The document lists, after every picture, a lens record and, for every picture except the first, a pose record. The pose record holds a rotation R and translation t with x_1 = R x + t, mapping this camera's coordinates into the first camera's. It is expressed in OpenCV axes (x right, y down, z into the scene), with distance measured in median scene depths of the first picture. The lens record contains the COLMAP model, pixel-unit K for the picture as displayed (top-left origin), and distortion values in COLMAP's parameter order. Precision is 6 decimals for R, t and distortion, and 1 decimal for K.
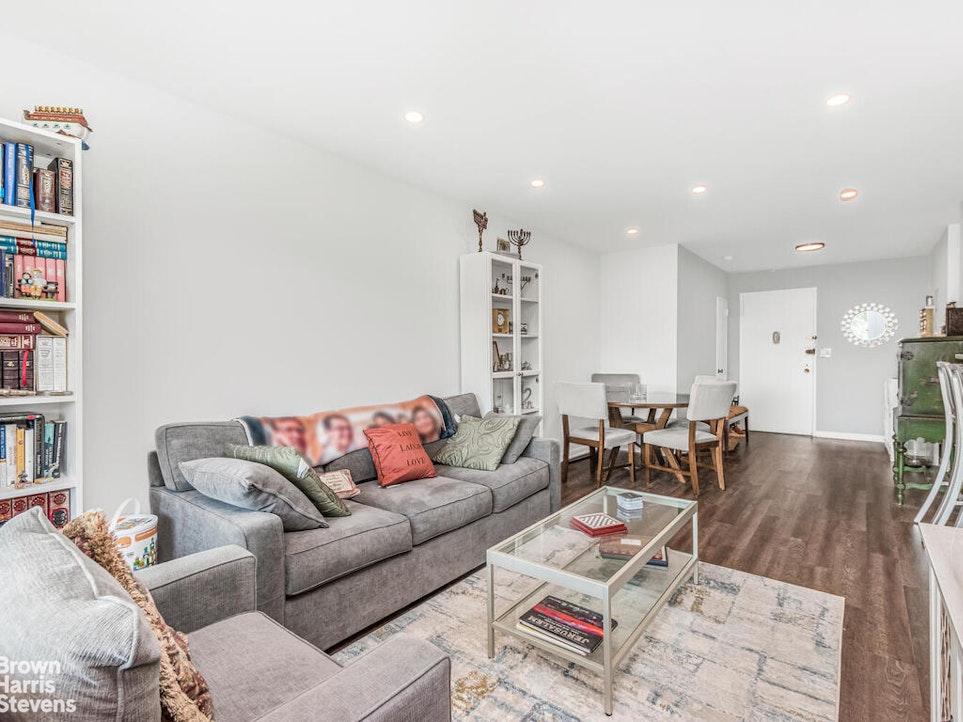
lens RADIAL K [[476.5, 0, 503.6], [0, 476.5, 361.3], [0, 0, 1]] dist [-0.000362, -0.001345]
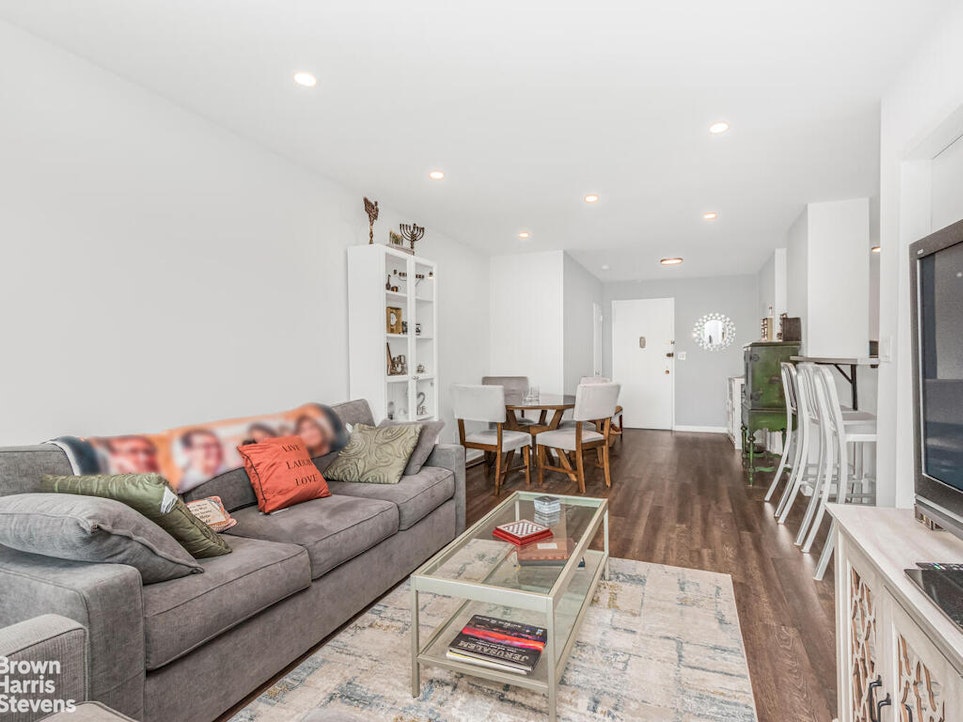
lens RADIAL K [[481.5, 0, 517.1], [0, 481.5, 359.8], [0, 0, 1]] dist [0.001348, 0.000913]
pose [[0.956832, -0.001387, 0.290637, -0.072430], [0.004799, 0.999928, -0.011025, 0.005095], [-0.290601, 0.011944, 0.956770, 0.055305]]
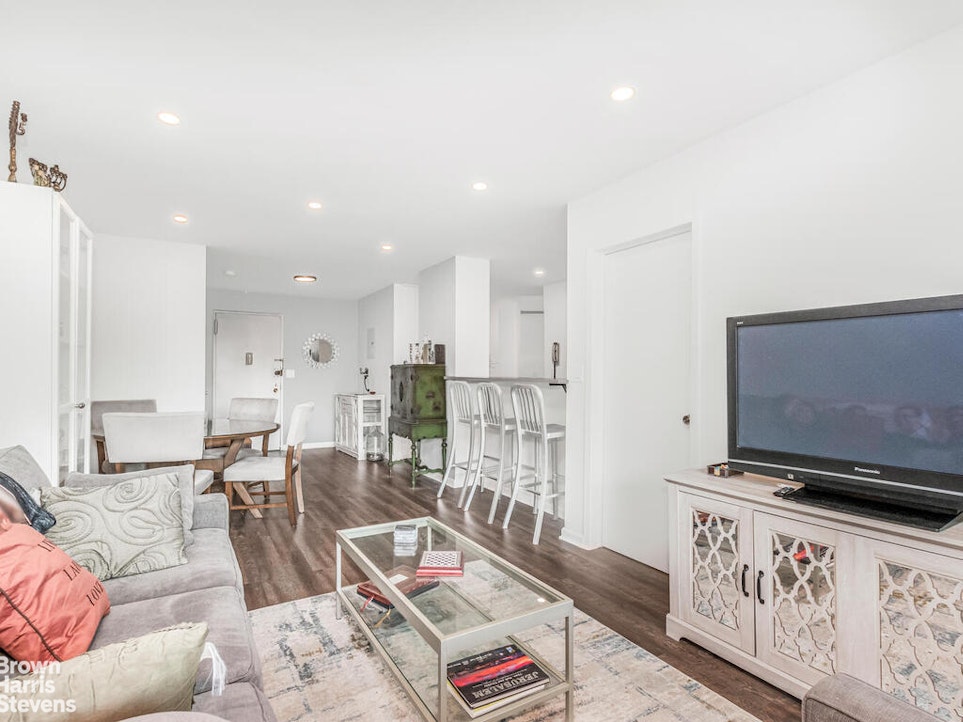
lens RADIAL K [[480.4, 0, 455.4], [0, 480.4, 372.7], [0, 0, 1]] dist [-0.000046, 0.000300]
pose [[0.411267, 0.012151, 0.911434, -0.485312], [0.003712, 0.999881, -0.015005, -0.005079], [-0.911508, 0.009555, 0.411172, 0.459999]]
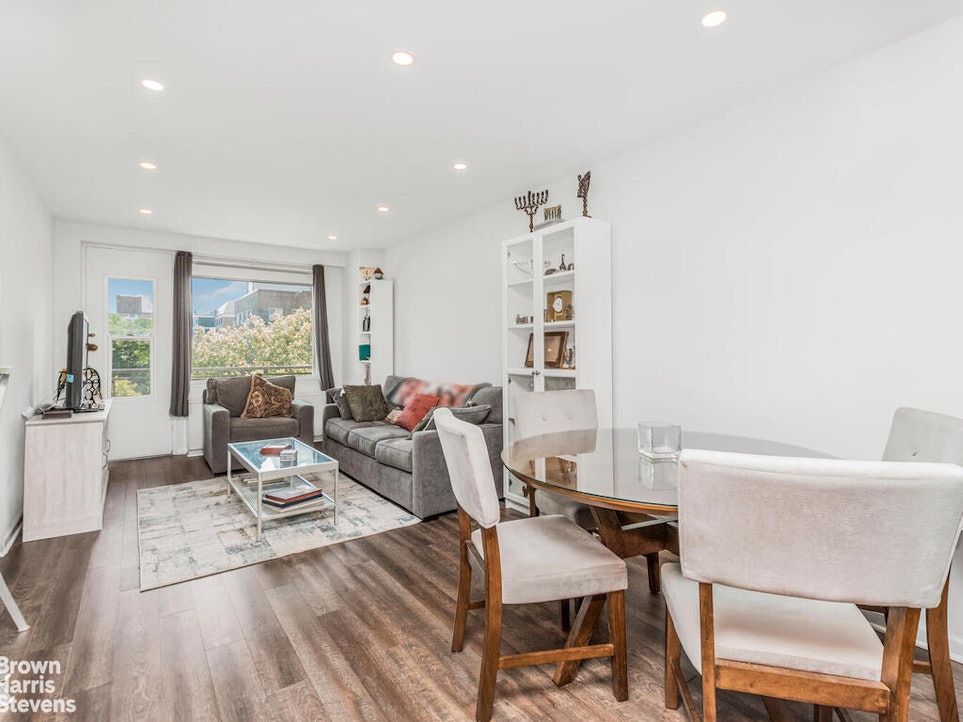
lens RADIAL K [[480.4, 0, 455.4], [0, 480.4, 372.7], [0, 0, 1]] dist [-0.000046, 0.000300]
pose [[-0.334157, 0.047004, -0.941345, 1.223734], [-0.012701, 0.998440, 0.054364, -0.025381], [0.942432, 0.030122, -0.333039, 1.672978]]
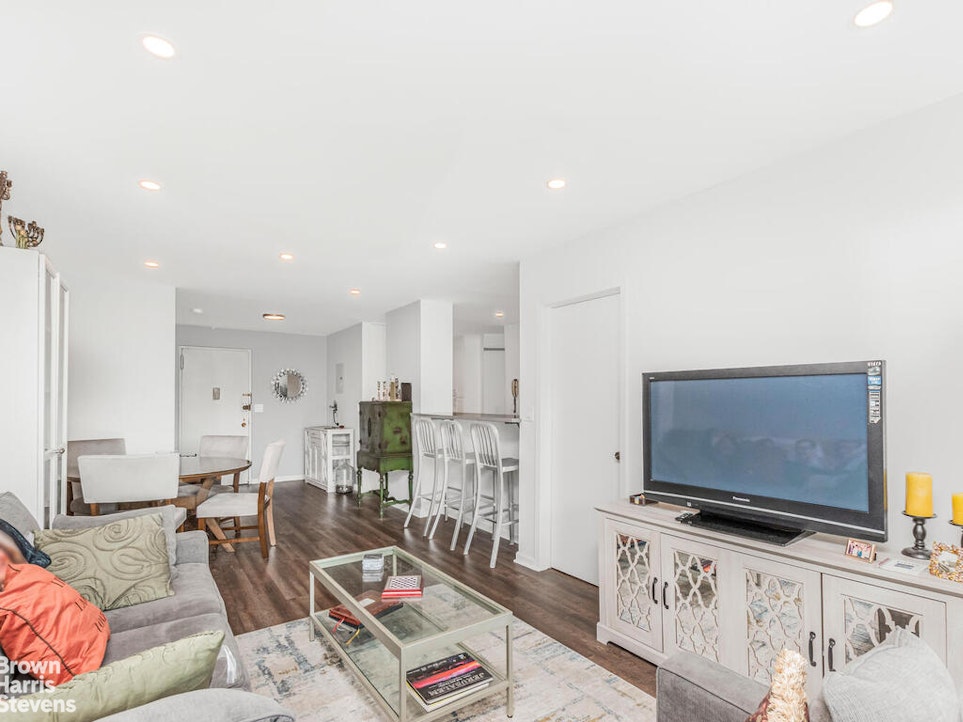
lens RADIAL K [[475.3, 0, 466.8], [0, 475.3, 398.0], [0, 0, 1]] dist [0.001521, -0.000324]
pose [[0.329454, 0.015935, 0.944037, -0.580681], [0.009376, 0.999753, -0.020147, -0.038688], [-0.944125, 0.015489, 0.329223, 0.399056]]
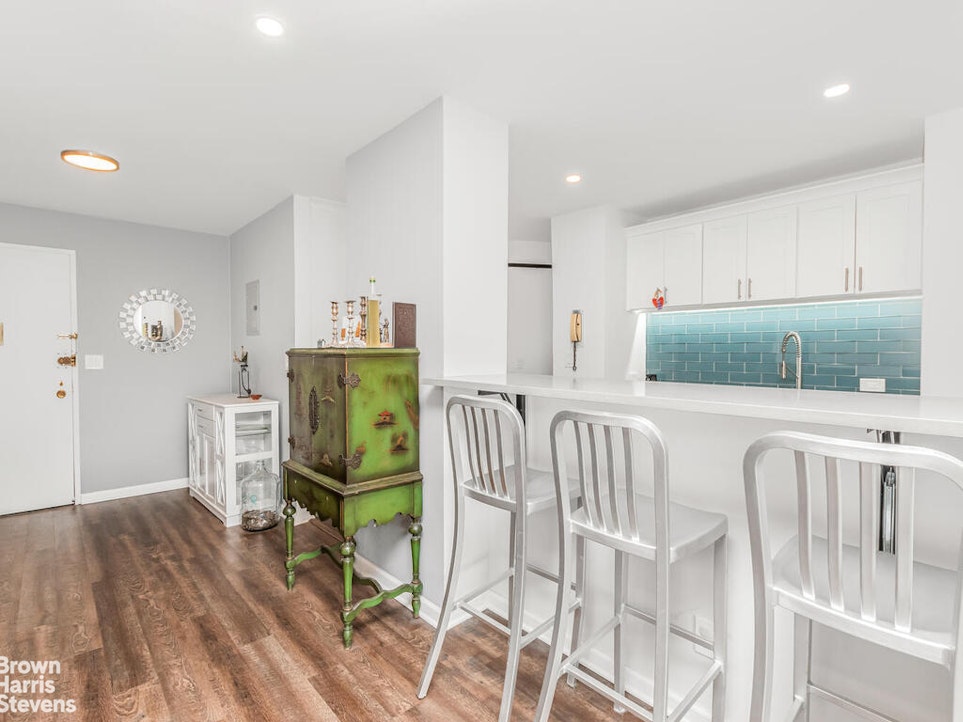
lens RADIAL K [[481.2, 0, 468.7], [0, 481.2, 361.6], [0, 0, 1]] dist [-0.000061, -0.000453]
pose [[0.205545, -0.013833, 0.978550, 0.439517], [0.009567, 0.999881, 0.012125, -0.054254], [-0.978601, 0.006869, 0.205653, 1.026105]]
